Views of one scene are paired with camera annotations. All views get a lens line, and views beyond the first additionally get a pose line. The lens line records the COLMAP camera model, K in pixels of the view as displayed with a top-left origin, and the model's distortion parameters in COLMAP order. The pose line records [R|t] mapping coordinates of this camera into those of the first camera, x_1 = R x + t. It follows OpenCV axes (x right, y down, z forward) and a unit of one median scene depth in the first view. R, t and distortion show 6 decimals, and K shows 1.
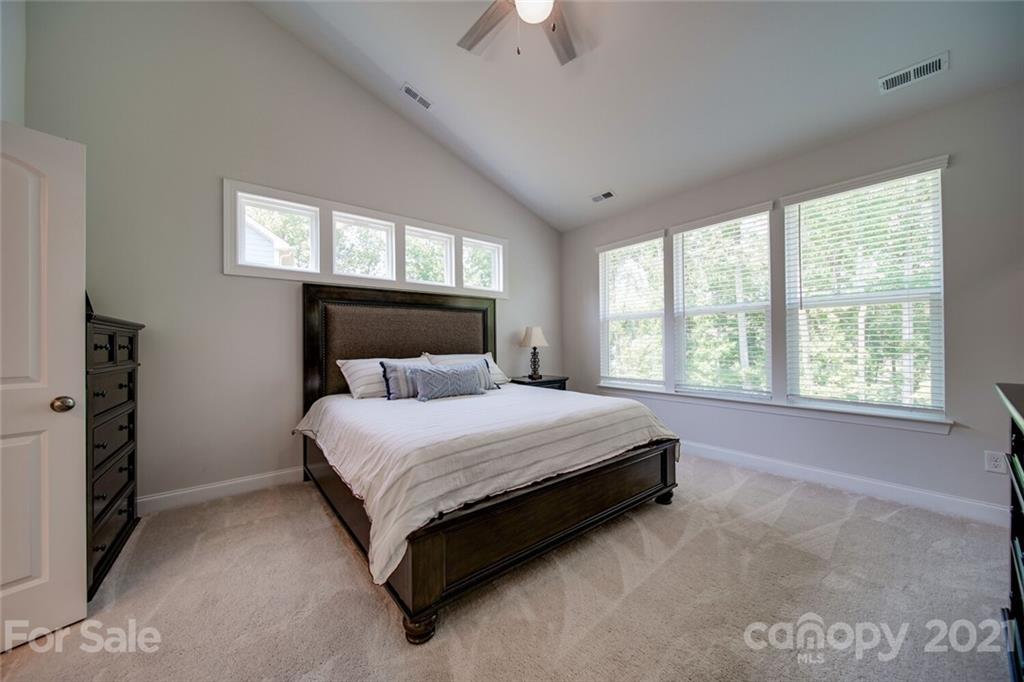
lens RADIAL K [[358.7, 0, 519.8], [0, 358.7, 337.2], [0, 0, 1]] dist [0.001069, 0.000085]
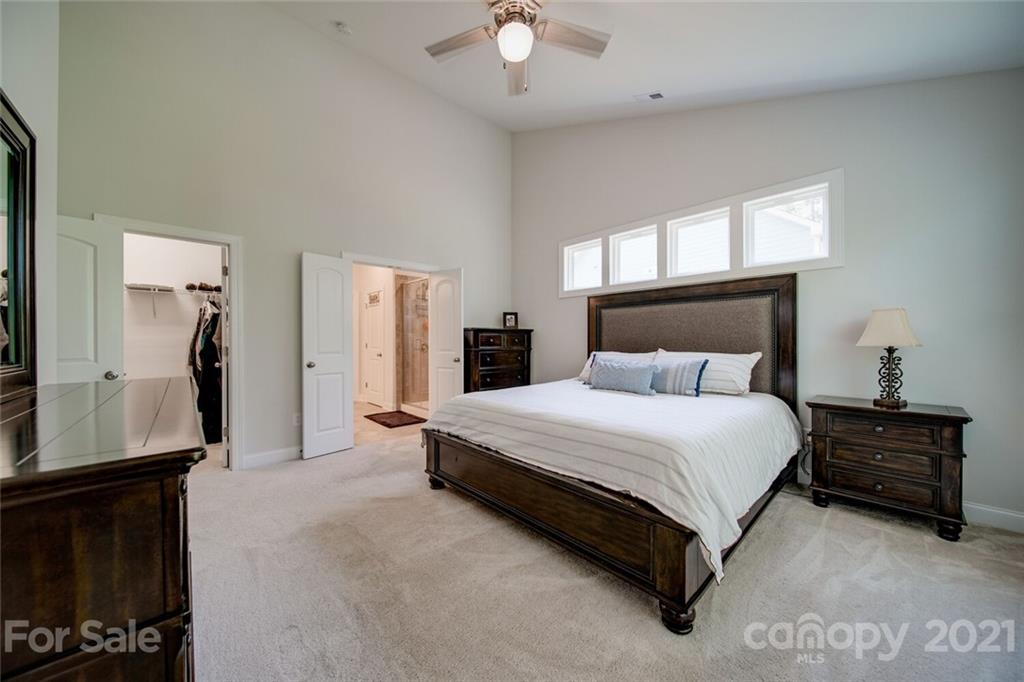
lens RADIAL K [[358.7, 0, 519.3], [0, 358.7, 343.6], [0, 0, 1]] dist [0.001069, 0.000085]
pose [[0.069986, 0.014929, -0.997436, 0.770331], [0.014749, 0.999763, 0.015999, 0.008439], [0.997439, -0.015831, 0.069749, 0.600705]]
